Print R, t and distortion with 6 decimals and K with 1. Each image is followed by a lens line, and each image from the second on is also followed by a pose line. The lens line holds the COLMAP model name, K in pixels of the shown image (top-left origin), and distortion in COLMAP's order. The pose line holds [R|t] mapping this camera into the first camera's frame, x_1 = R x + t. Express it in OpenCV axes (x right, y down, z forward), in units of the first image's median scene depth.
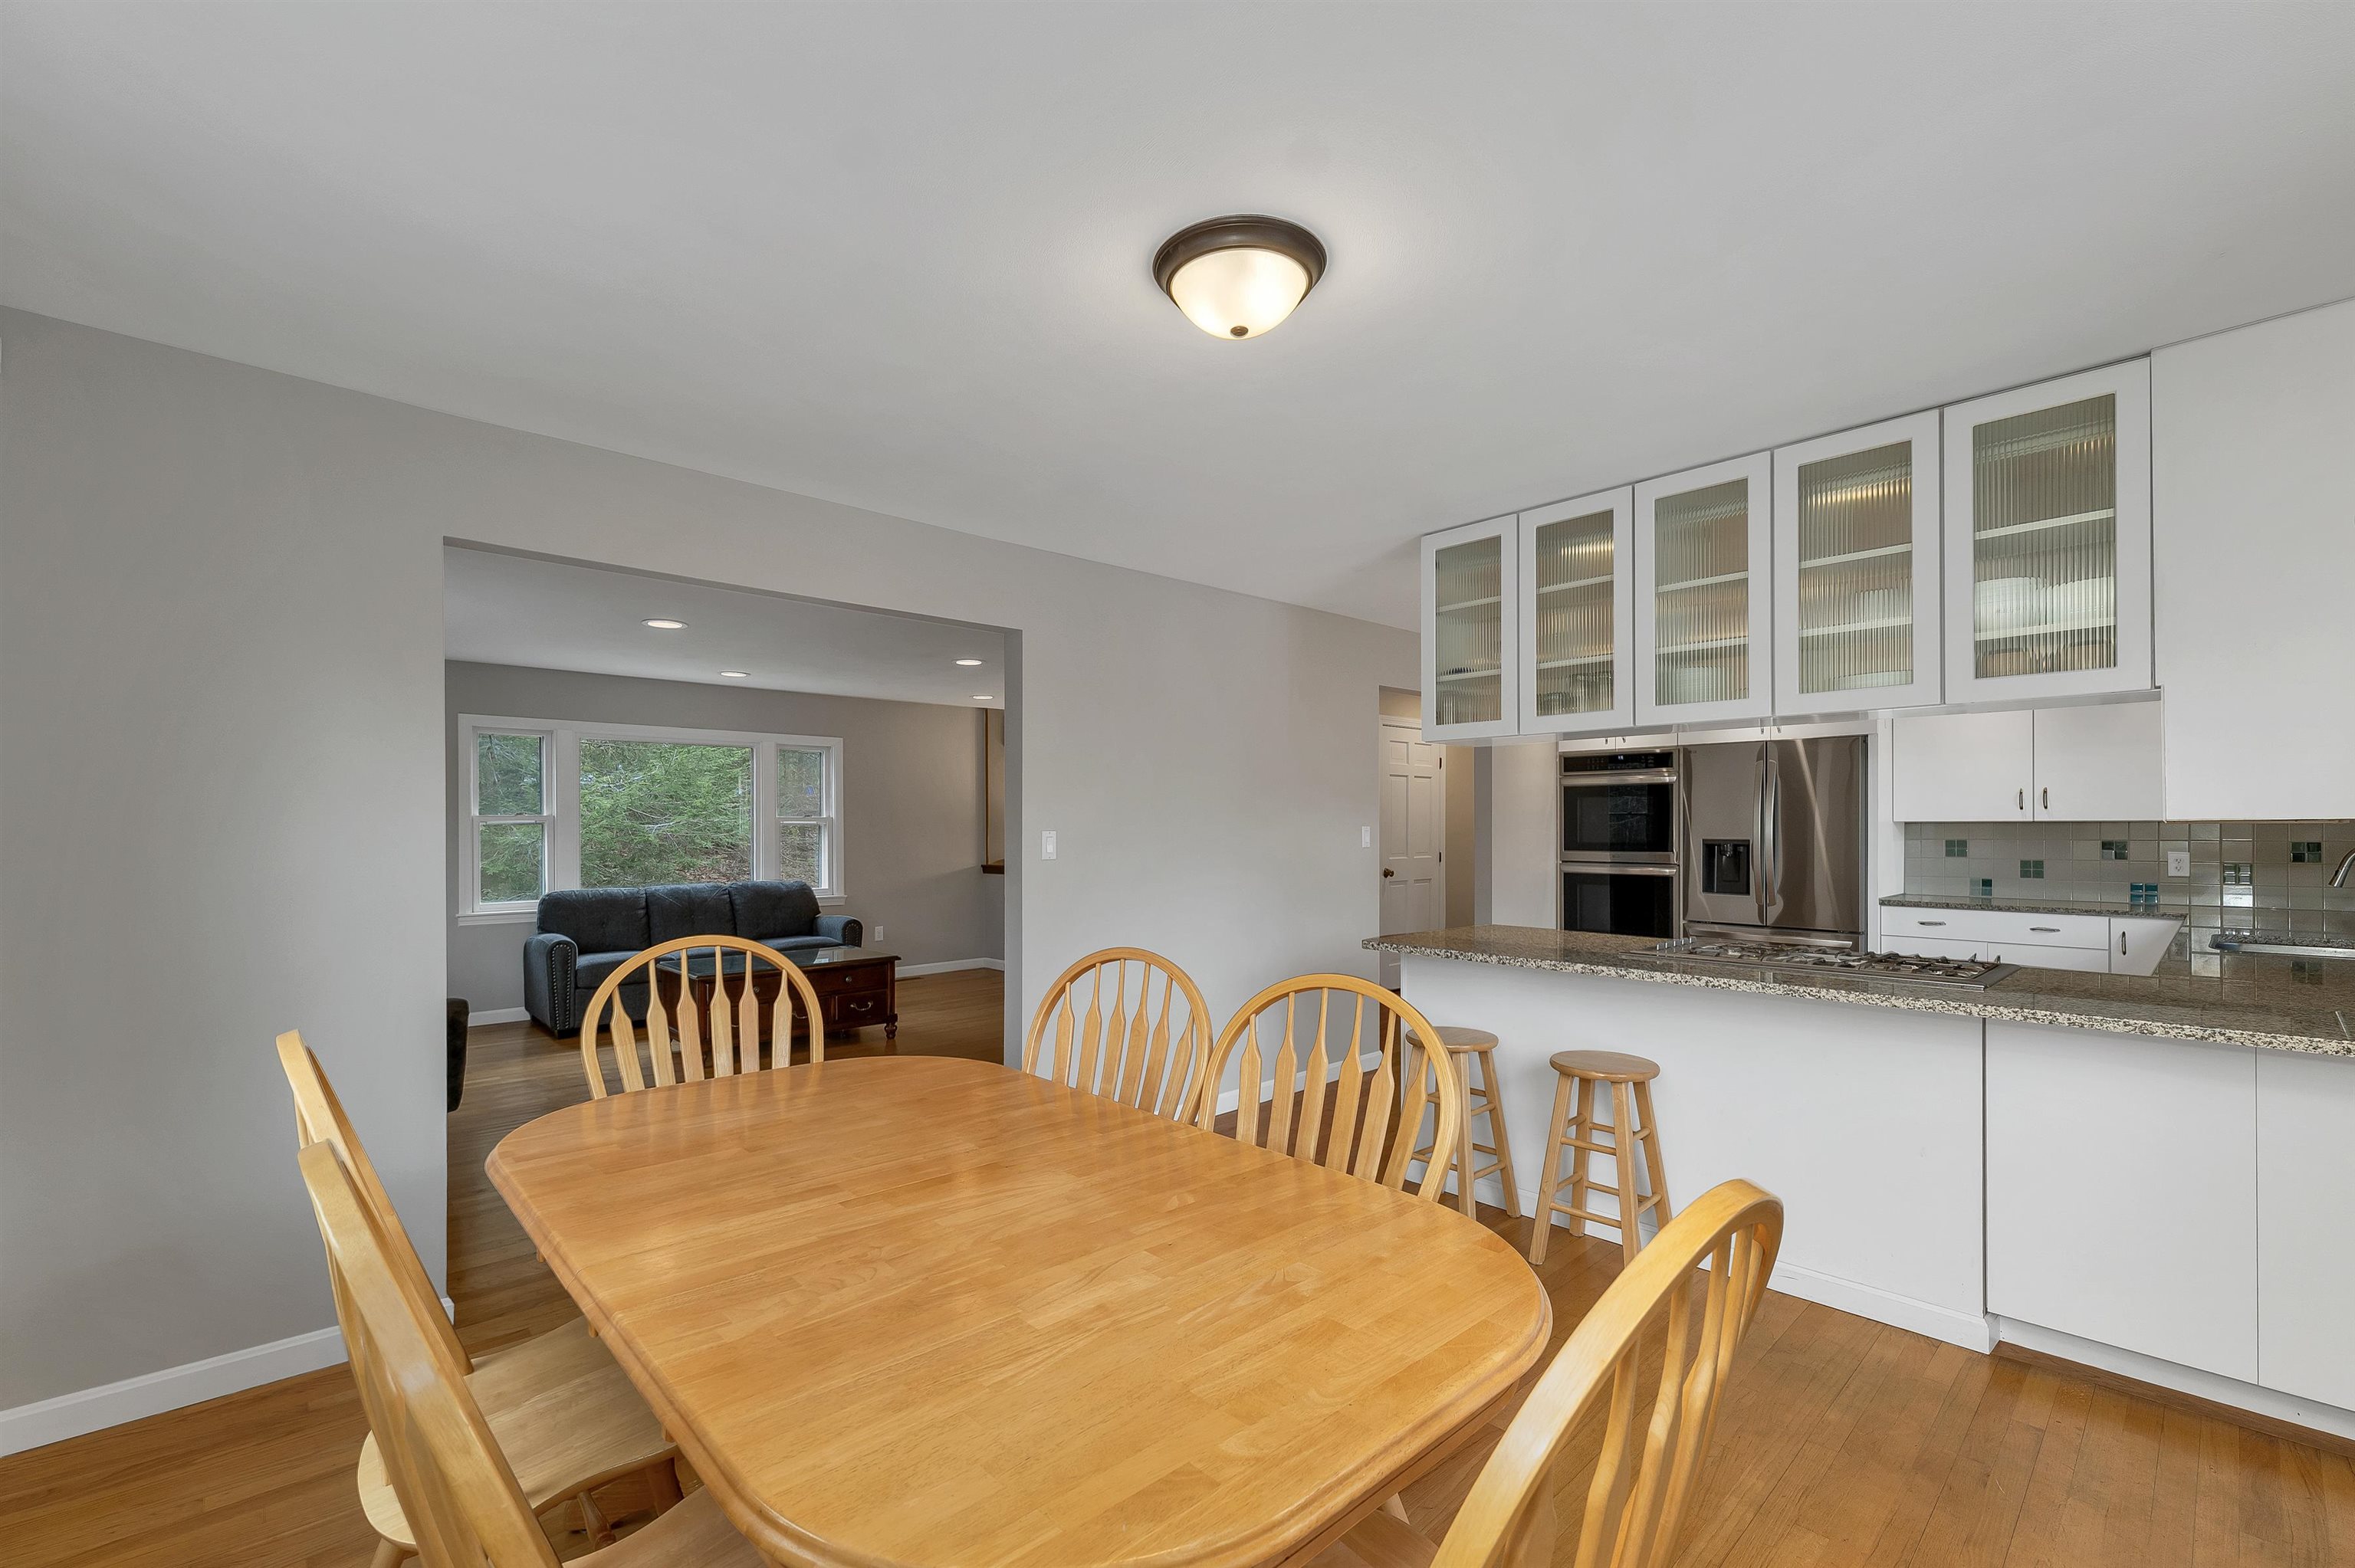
lens RADIAL K [[972.7, 0, 1149.0], [0, 972.7, 827.6], [0, 0, 1]] dist [-0.001425, -0.000237]
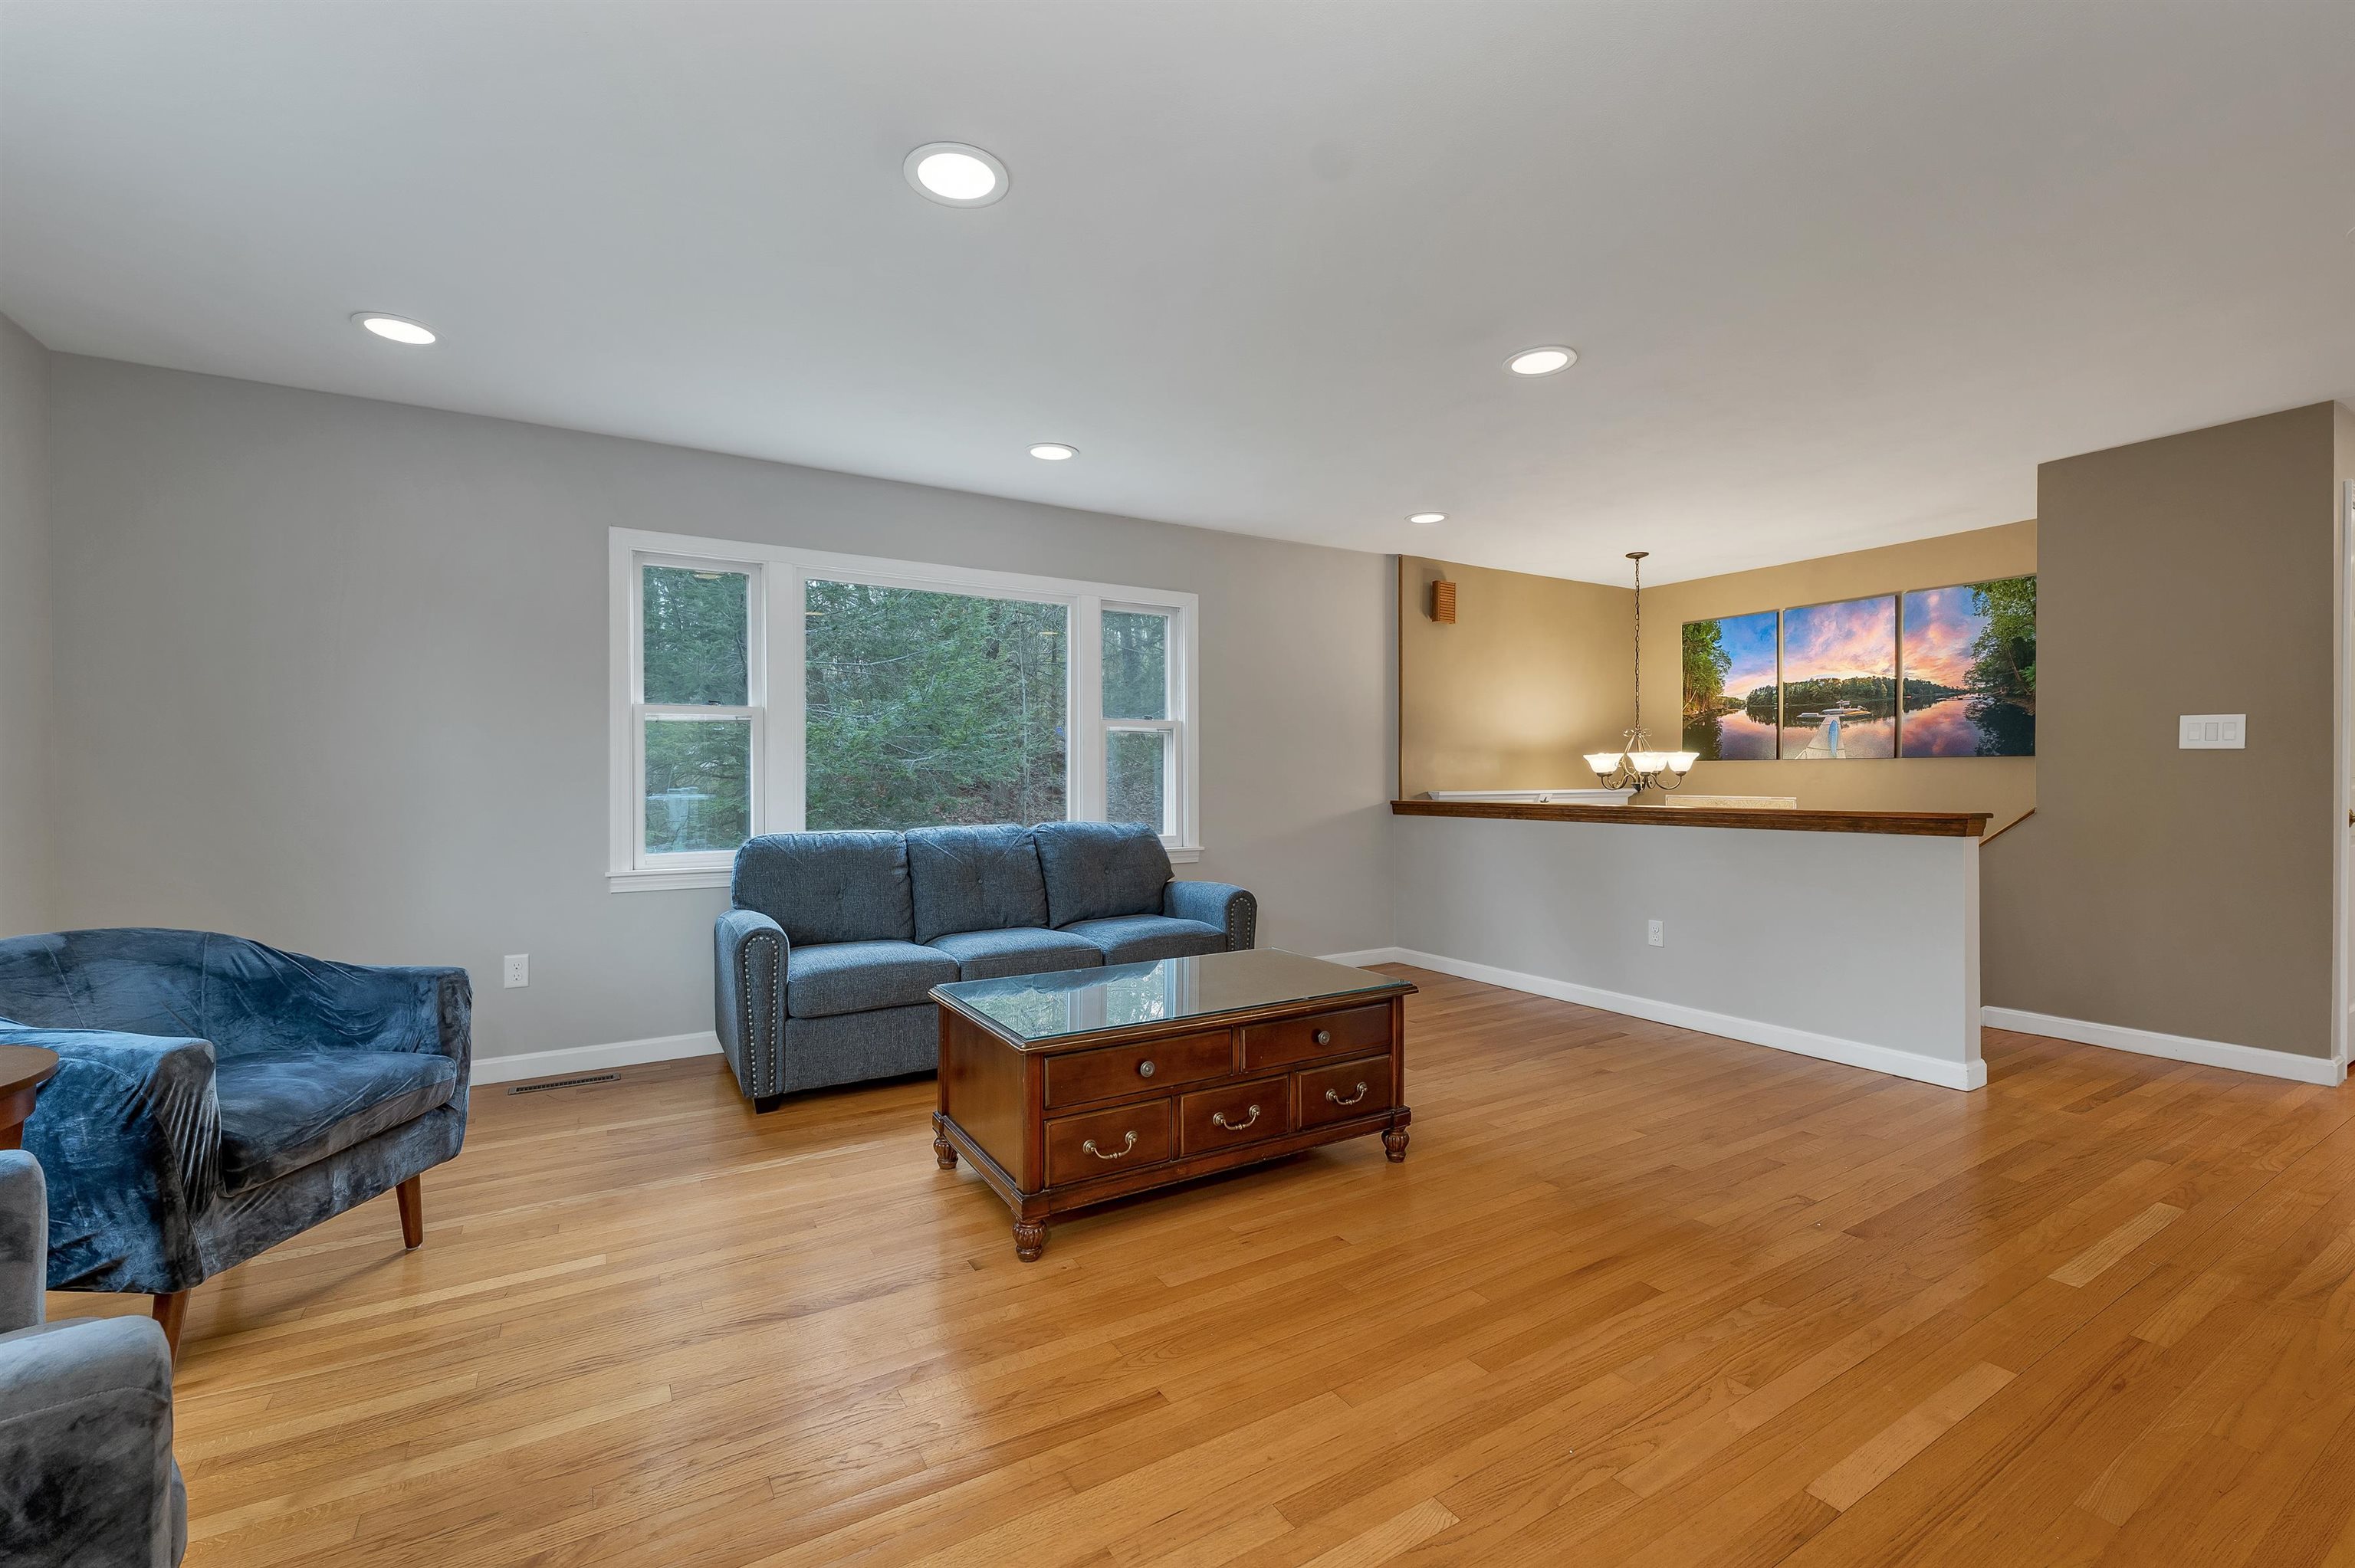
lens RADIAL K [[972.7, 0, 1173.2], [0, 972.7, 775.7], [0, 0, 1]] dist [-0.001425, -0.000237]
pose [[0.979167, 0.000536, -0.203055, -0.222019], [-0.000499, 1.000000, 0.000233, 0.026114], [0.203055, -0.000127, 0.979167, 0.422071]]
